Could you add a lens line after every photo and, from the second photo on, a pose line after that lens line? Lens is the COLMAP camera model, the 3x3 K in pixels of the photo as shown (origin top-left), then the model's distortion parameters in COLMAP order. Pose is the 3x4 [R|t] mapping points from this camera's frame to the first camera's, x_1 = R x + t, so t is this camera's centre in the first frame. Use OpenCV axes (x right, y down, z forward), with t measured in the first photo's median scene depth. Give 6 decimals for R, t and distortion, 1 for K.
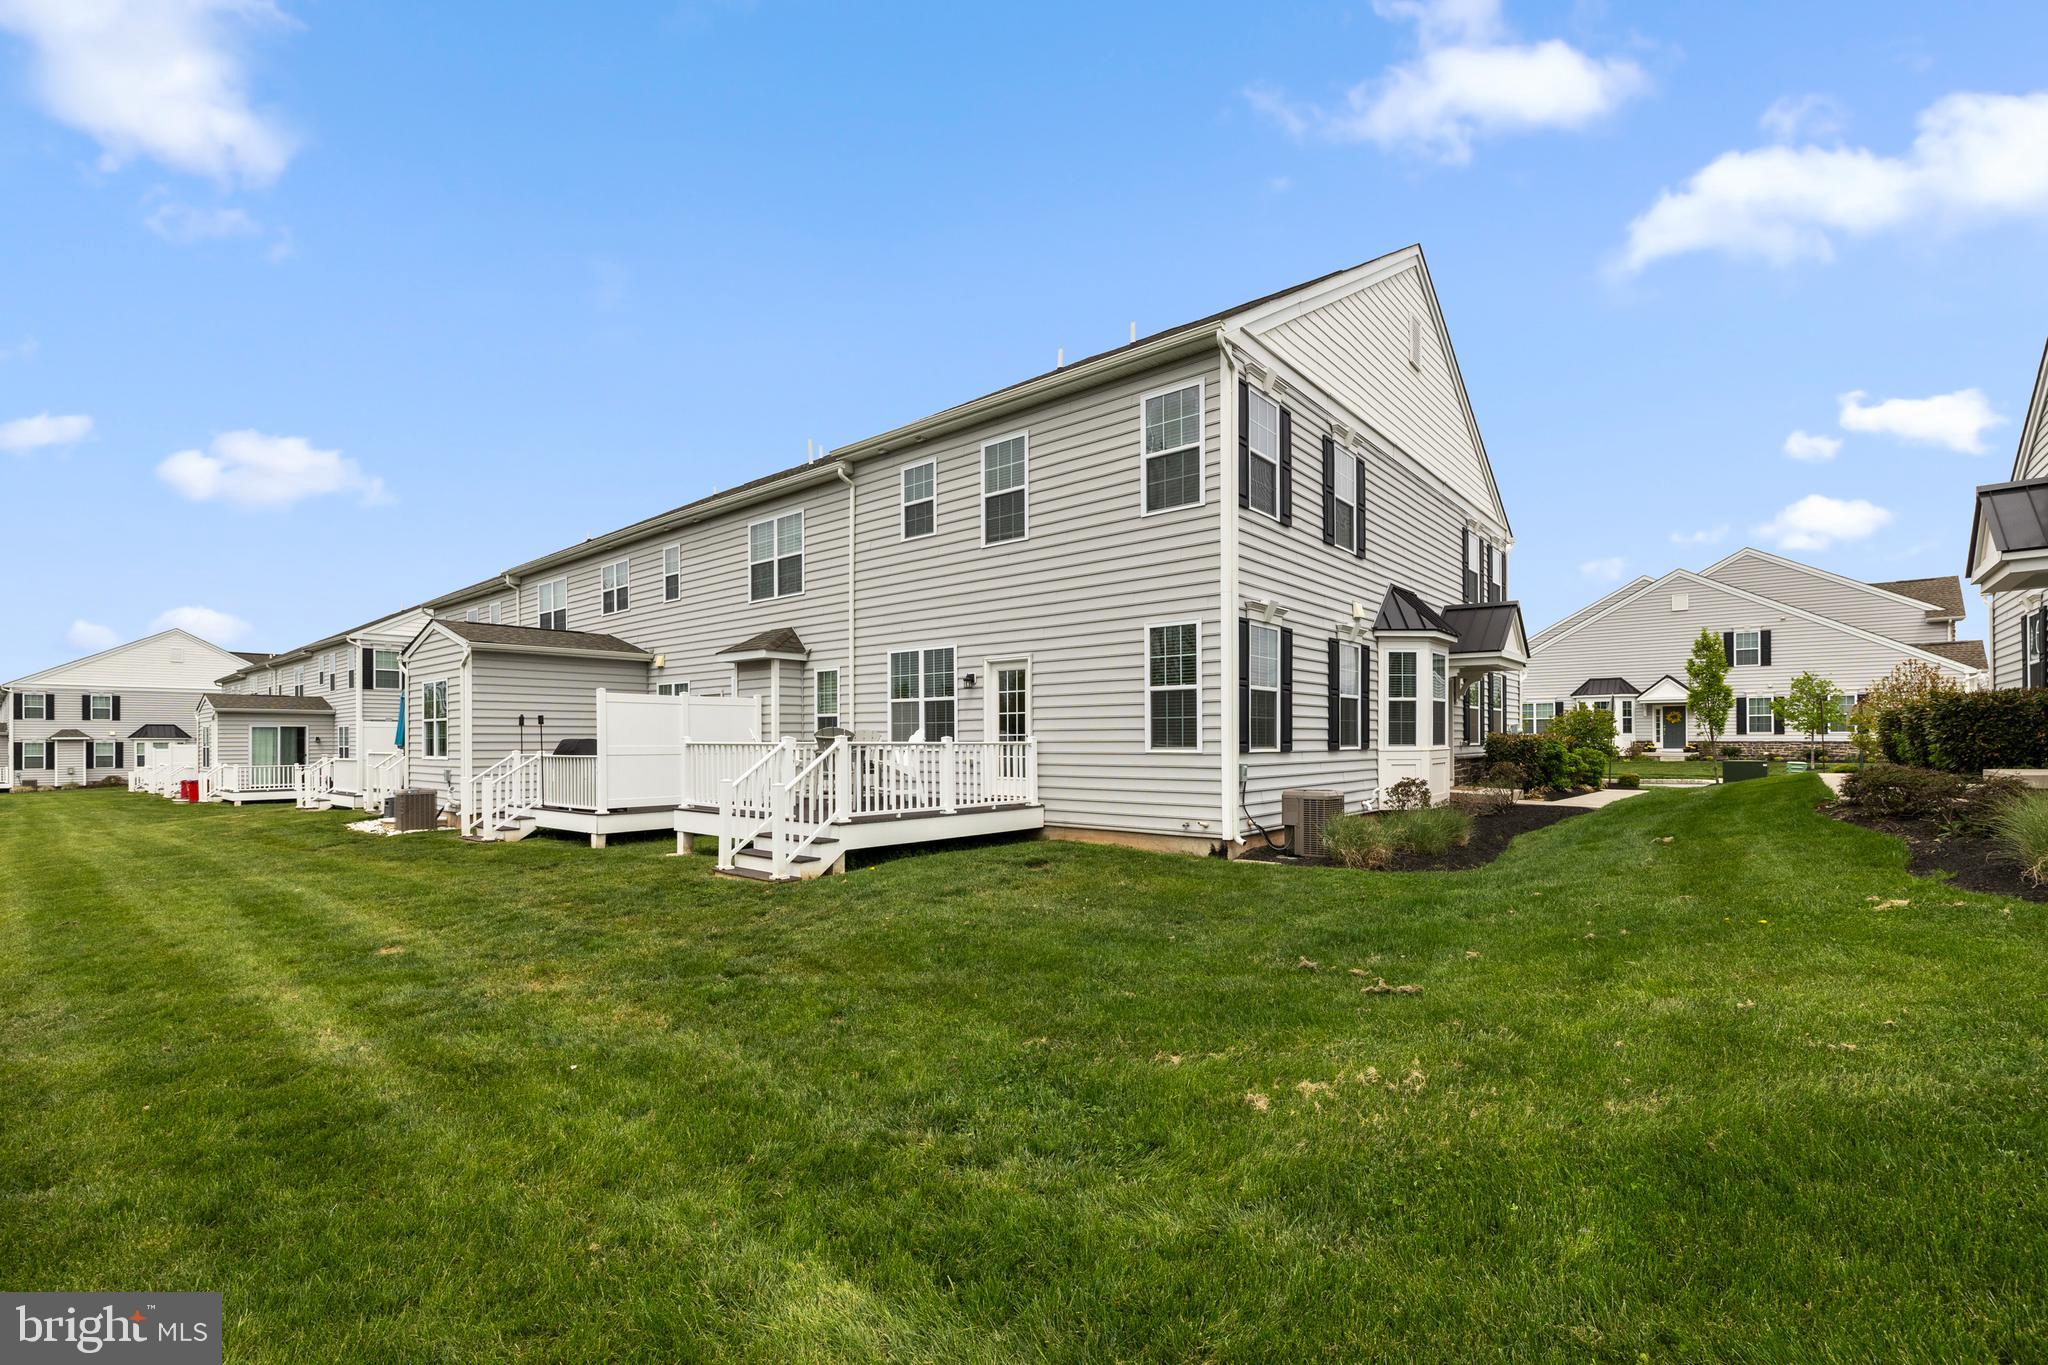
lens RADIAL K [[893.7, 0, 1024.3], [0, 893.7, 741.6], [0, 0, 1]] dist [-0.001173, -0.000053]
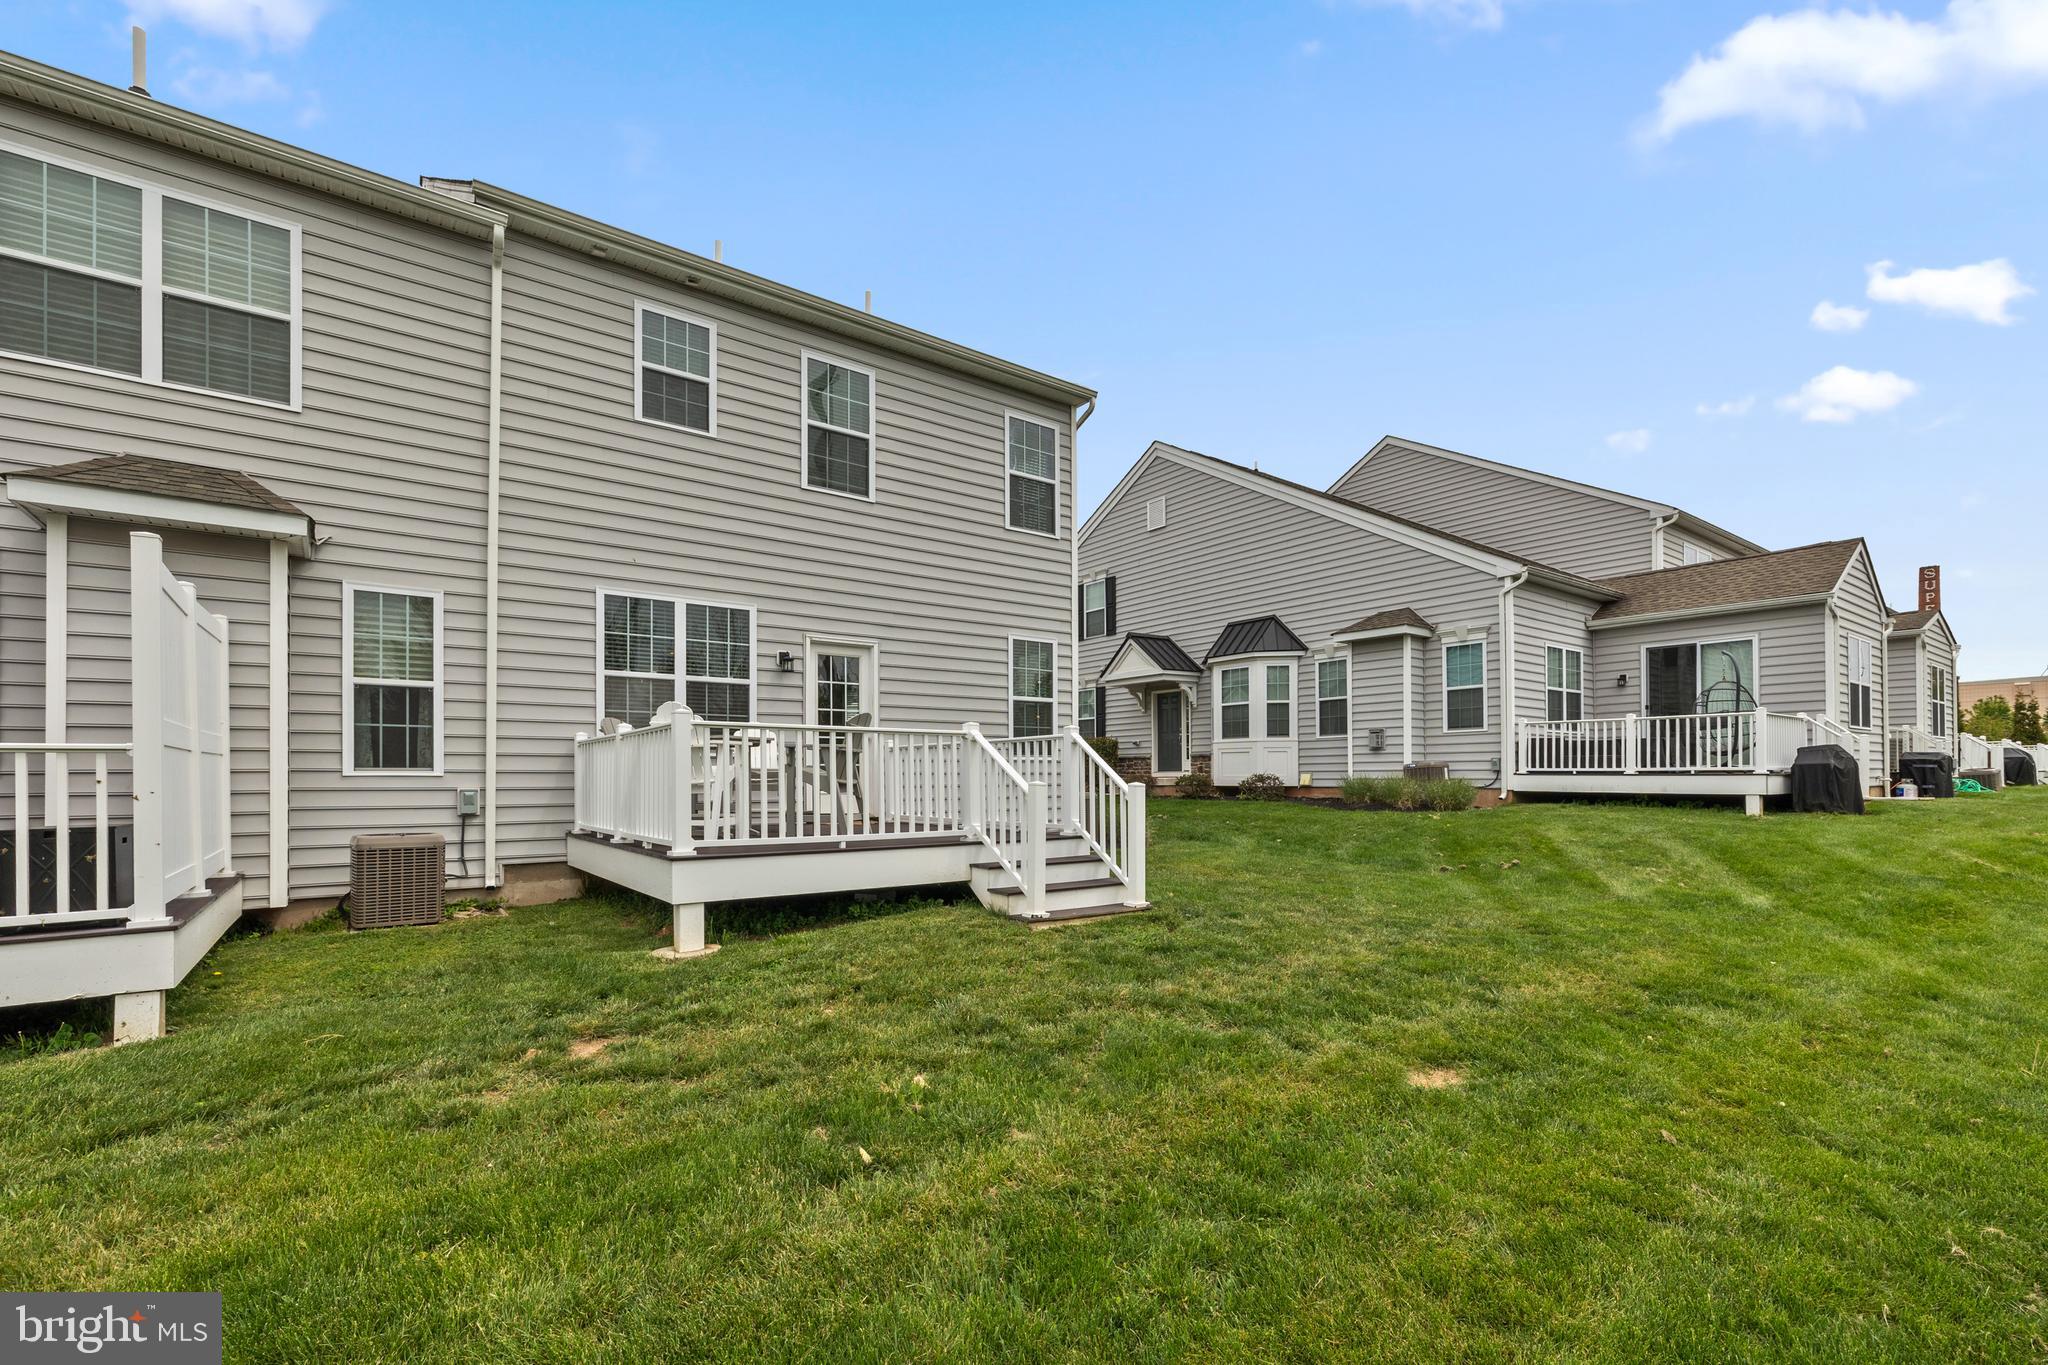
lens RADIAL K [[894.0, 0, 1023.5], [0, 894.0, 773.7], [0, 0, 1]] dist [0.000638, 0.000211]
pose [[0.229936, 0.006031, 0.973187, -0.736884], [0.002802, 0.999973, -0.006859, 0.030391], [-0.973202, 0.004304, 0.229912, 0.644908]]
